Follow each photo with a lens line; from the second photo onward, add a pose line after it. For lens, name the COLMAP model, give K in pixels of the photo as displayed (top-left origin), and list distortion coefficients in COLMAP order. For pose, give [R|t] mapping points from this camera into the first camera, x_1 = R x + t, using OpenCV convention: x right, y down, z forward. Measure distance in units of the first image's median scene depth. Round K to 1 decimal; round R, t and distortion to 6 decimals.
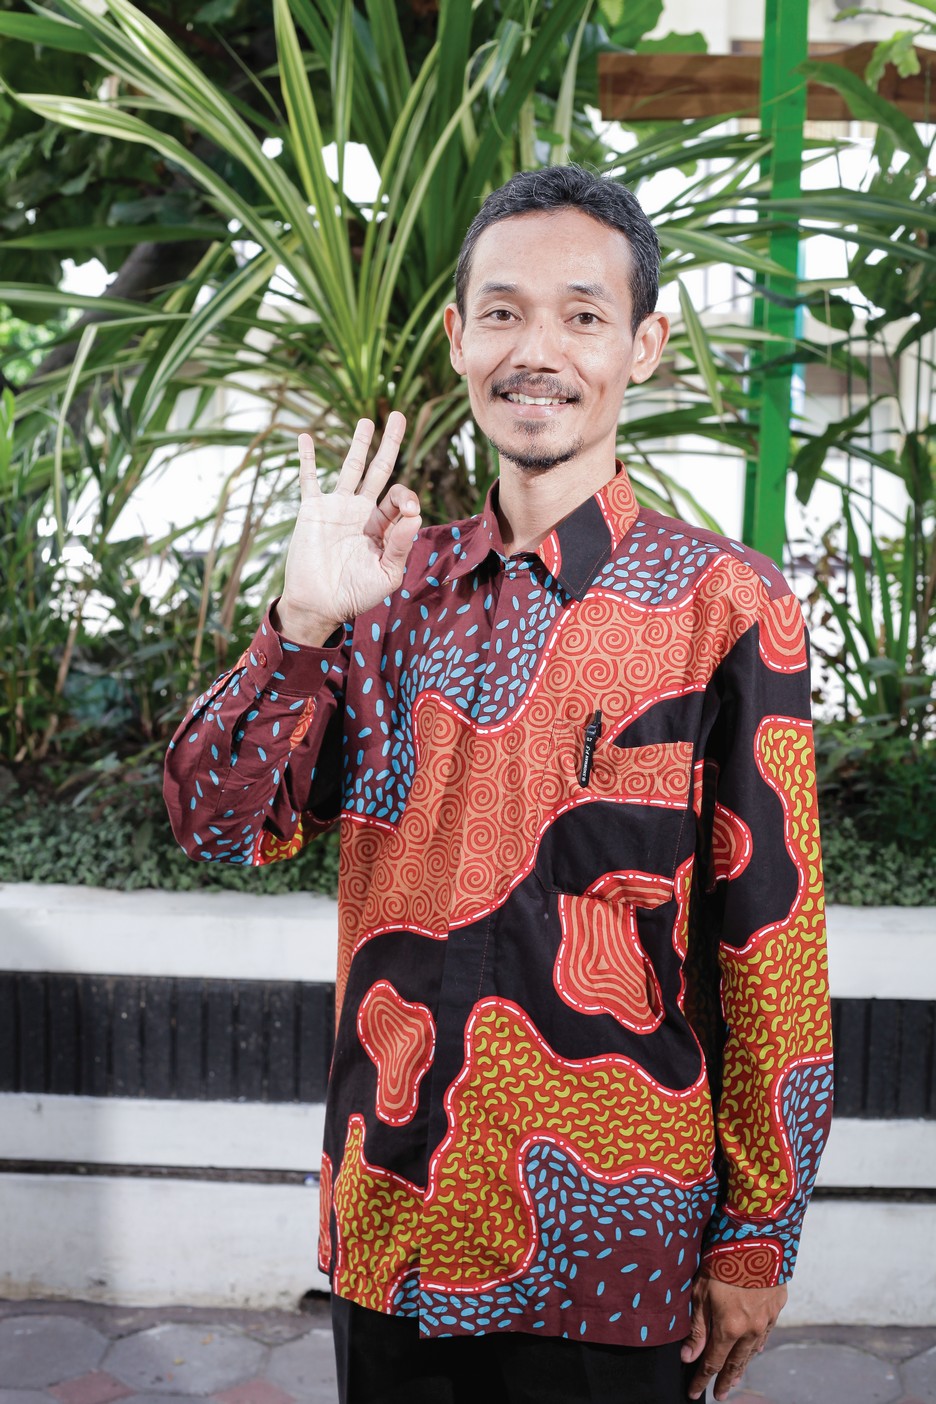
lens RADIAL K [[2073.7, 0, 468.0], [0, 2073.7, 702.0], [0, 0, 1]] dist [-0.140923, 0.101170]
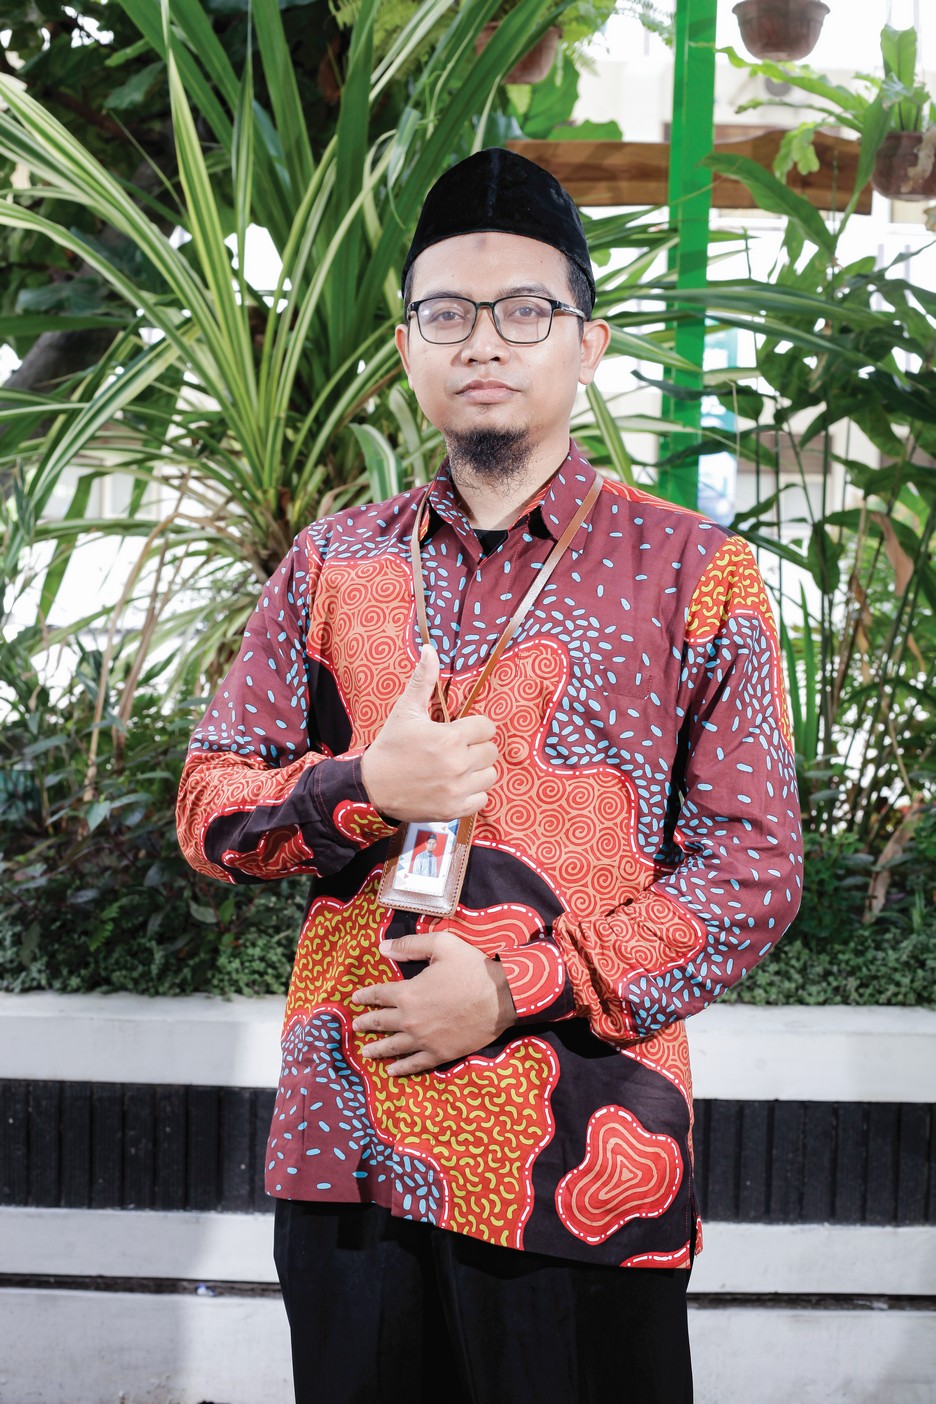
lens RADIAL K [[2073.7, 0, 468.0], [0, 2073.7, 702.0], [0, 0, 1]] dist [-0.140923, 0.101170]
pose [[0.999595, -0.001040, 0.028433, 0.019955], [0.002094, 0.999311, -0.037063, -0.008662], [-0.028375, 0.037108, 0.998908, 0.015040]]
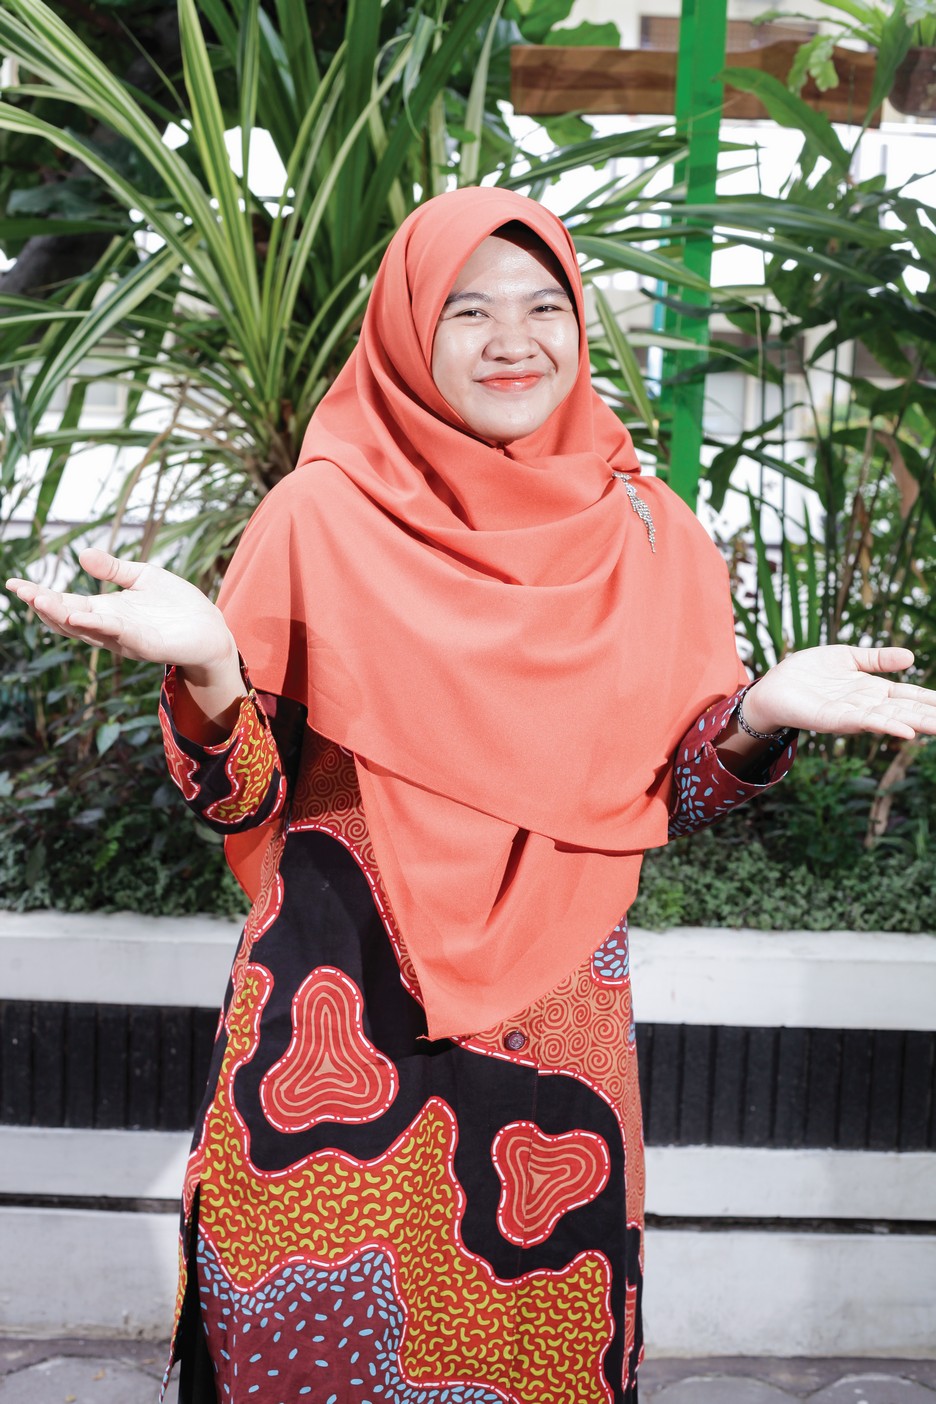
lens RADIAL K [[2073.7, 0, 468.0], [0, 2073.7, 702.0], [0, 0, 1]] dist [-0.140923, 0.101170]
pose [[0.998831, 0.008480, 0.047585, -0.000940], [-0.009165, 0.999857, 0.014190, -0.020970], [-0.047458, -0.014610, 0.998766, 0.023271]]
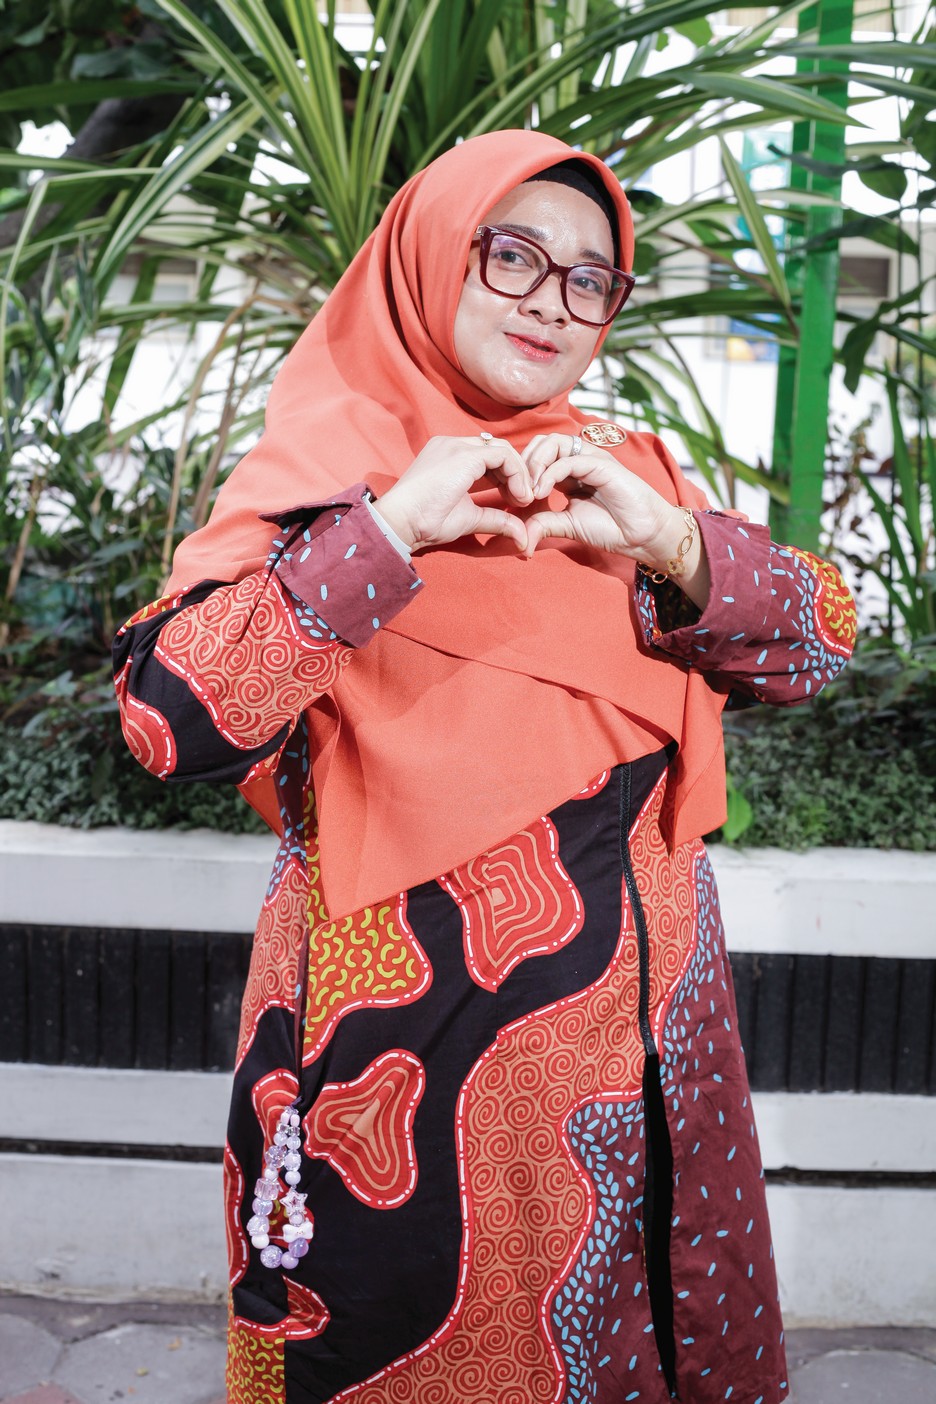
lens RADIAL K [[2073.7, 0, 468.0], [0, 2073.7, 702.0], [0, 0, 1]] dist [-0.140923, 0.101170]
pose [[0.999876, 0.007673, 0.013726, -0.014375], [-0.008287, 0.998942, 0.045225, -0.002149], [-0.013364, -0.045333, 0.998883, 0.121870]]
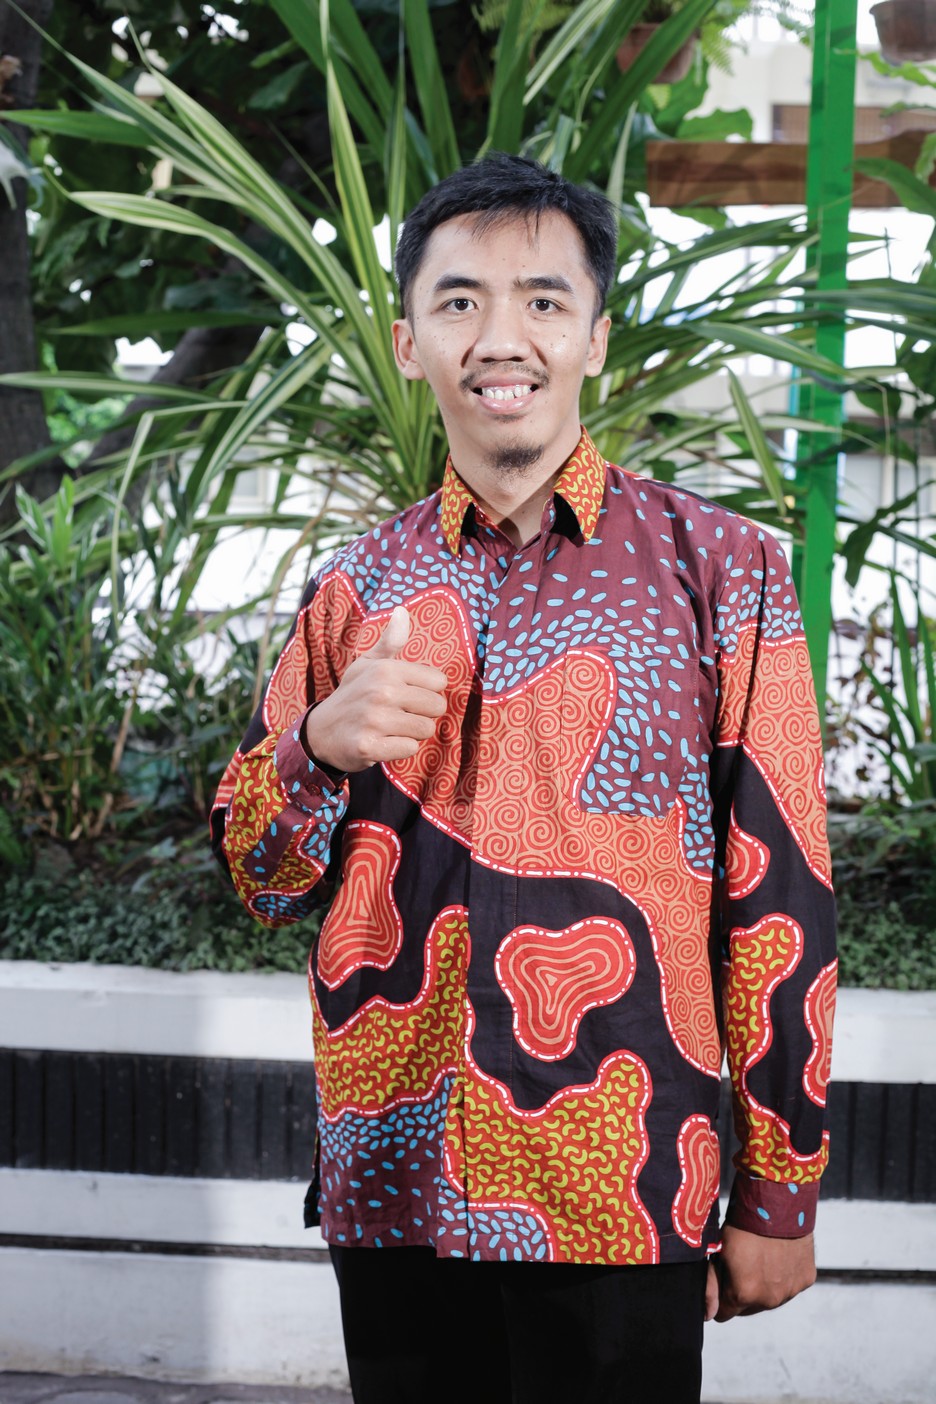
lens RADIAL K [[2073.7, 0, 468.0], [0, 2073.7, 702.0], [0, 0, 1]] dist [-0.140923, 0.101170]
pose [[0.999809, 0.003302, -0.019283, -0.005243], [-0.003828, 0.999621, -0.027266, -0.013042], [0.019185, 0.027335, 0.999442, -0.014307]]
